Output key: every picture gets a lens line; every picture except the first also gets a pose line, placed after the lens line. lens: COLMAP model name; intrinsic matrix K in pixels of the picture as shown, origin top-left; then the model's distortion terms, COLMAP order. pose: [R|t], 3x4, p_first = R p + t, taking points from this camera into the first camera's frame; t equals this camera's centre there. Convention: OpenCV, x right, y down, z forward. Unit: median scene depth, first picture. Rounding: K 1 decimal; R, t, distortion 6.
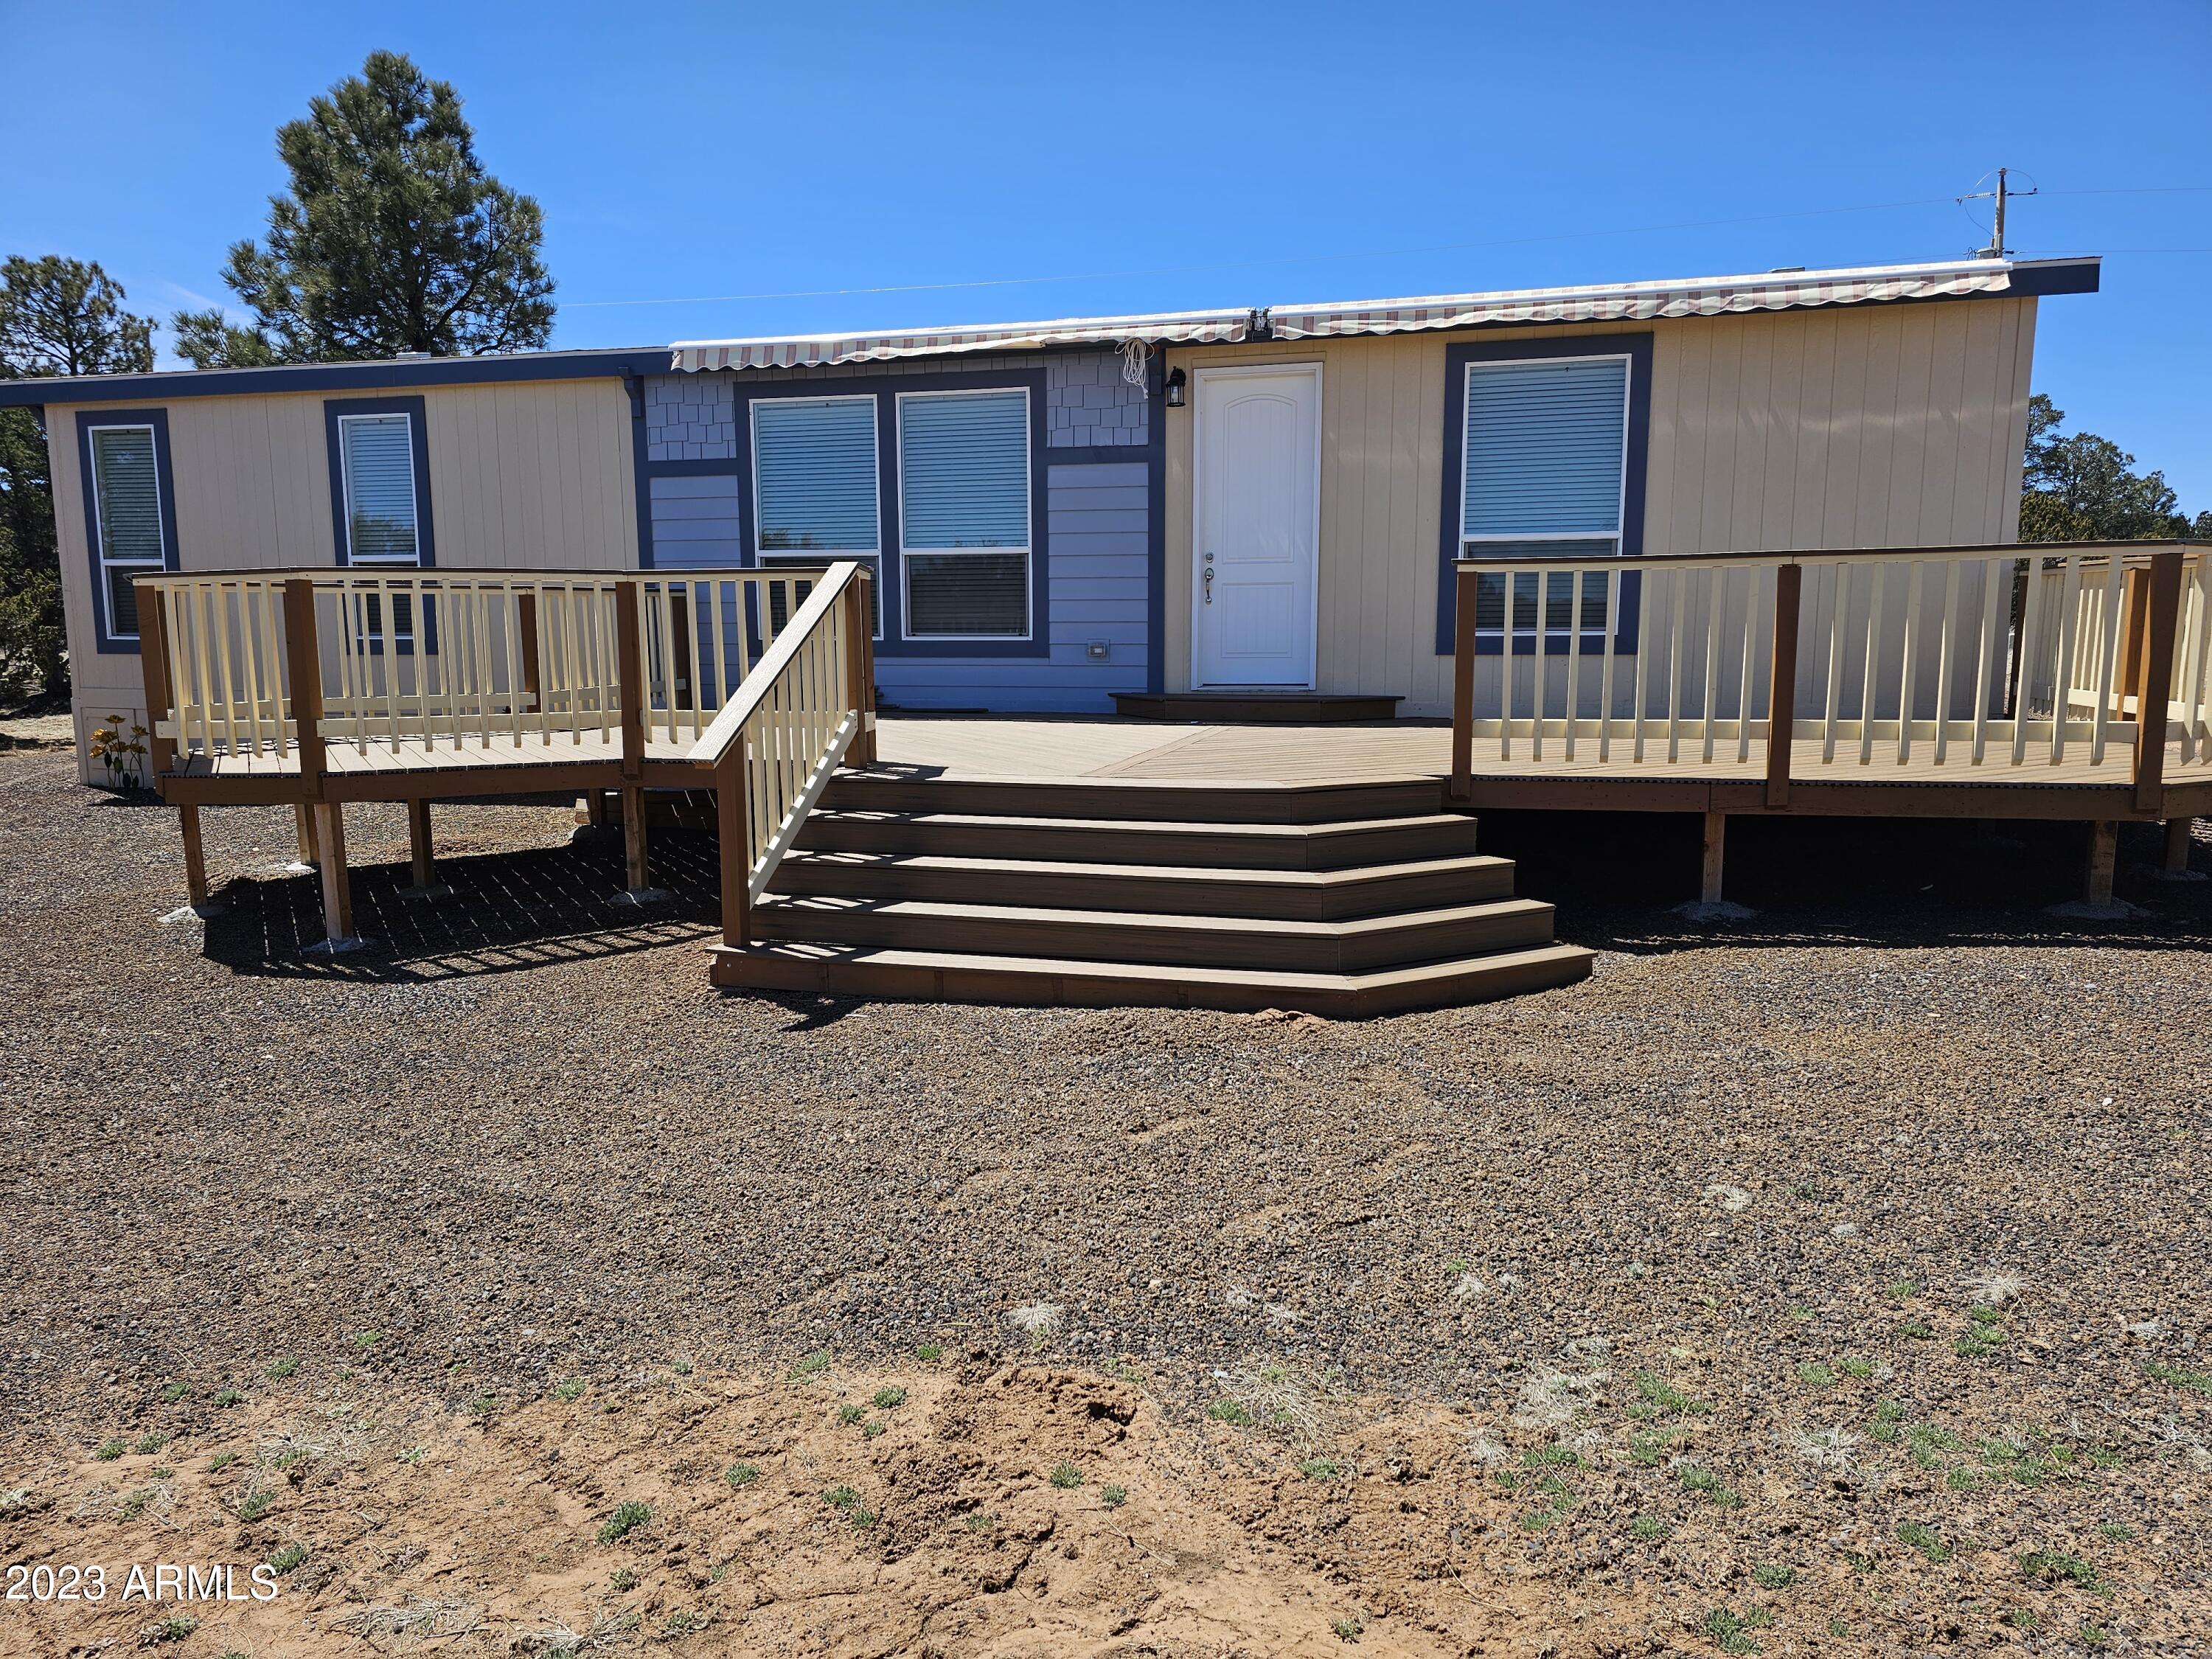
lens RADIAL K [[1479.8, 0, 1106.0], [0, 1479.8, 829.5], [0, 0, 1]] dist [0.046241, -0.055537]
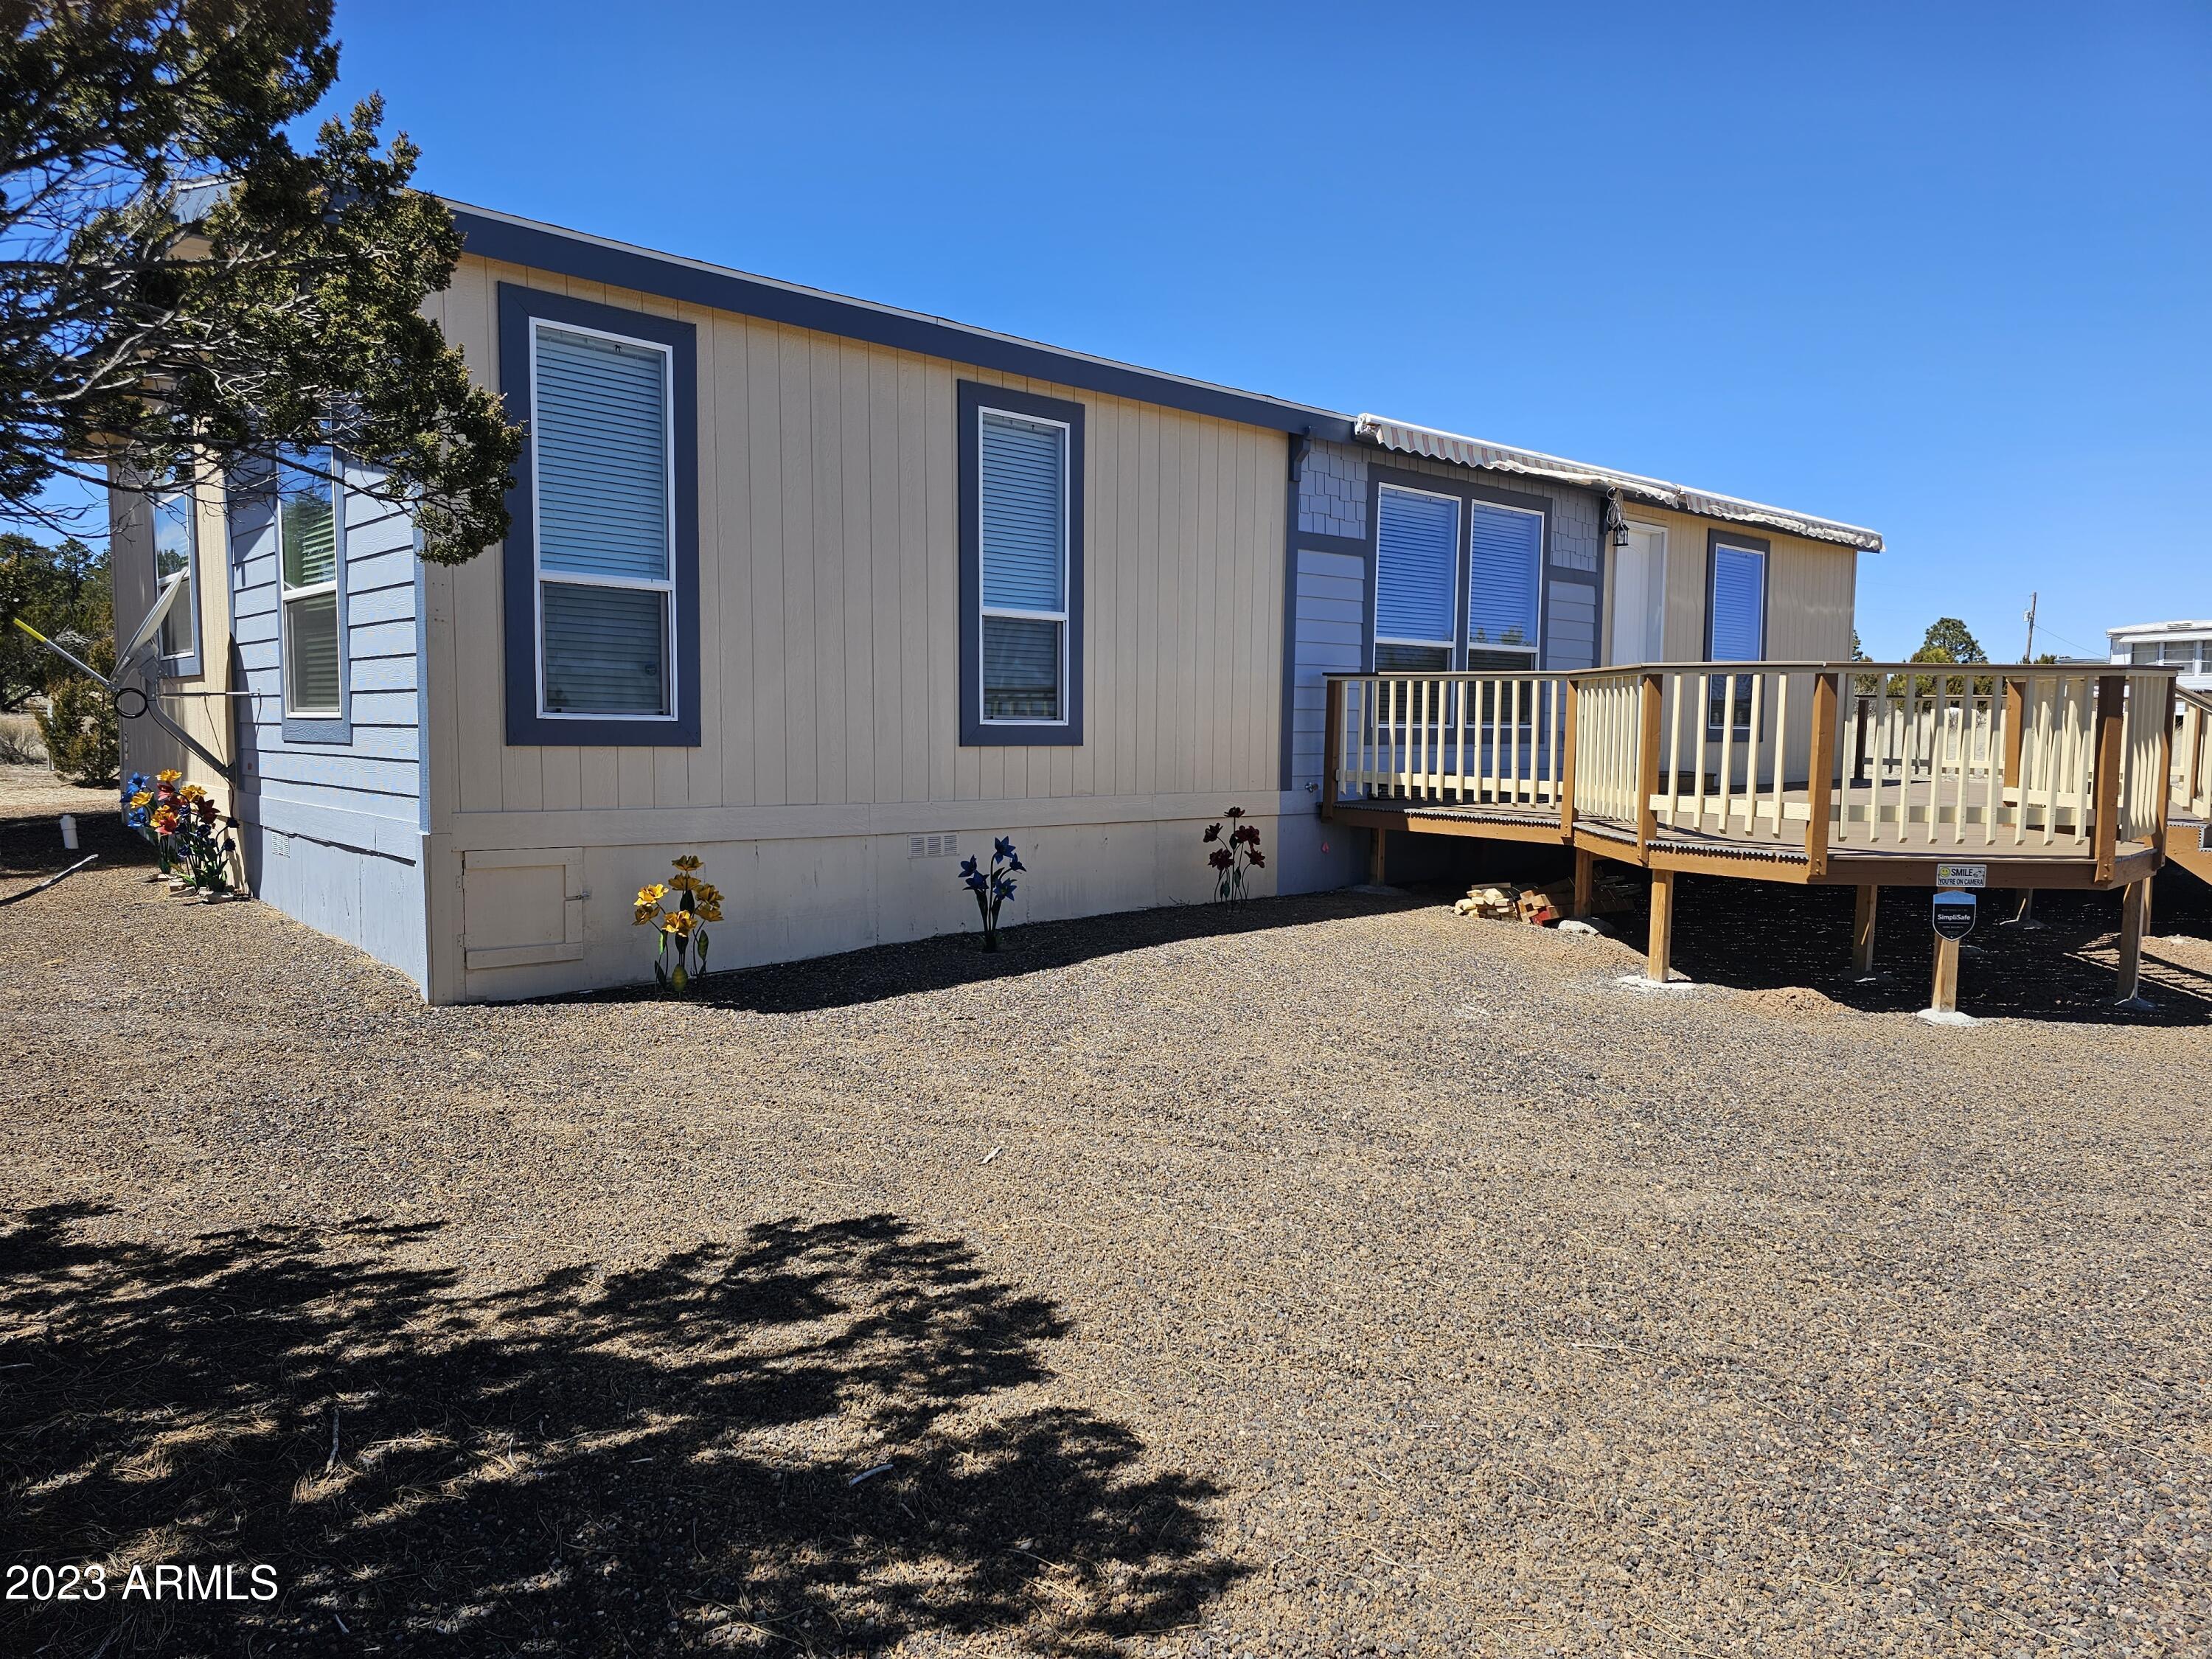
lens RADIAL K [[1479.8, 0, 1106.0], [0, 1479.8, 829.5], [0, 0, 1]] dist [0.046241, -0.055537]
pose [[0.534580, -0.063137, 0.842756, -1.154191], [0.079084, 0.996567, 0.024495, -0.096469], [-0.841410, 0.053554, 0.537737, 0.621980]]
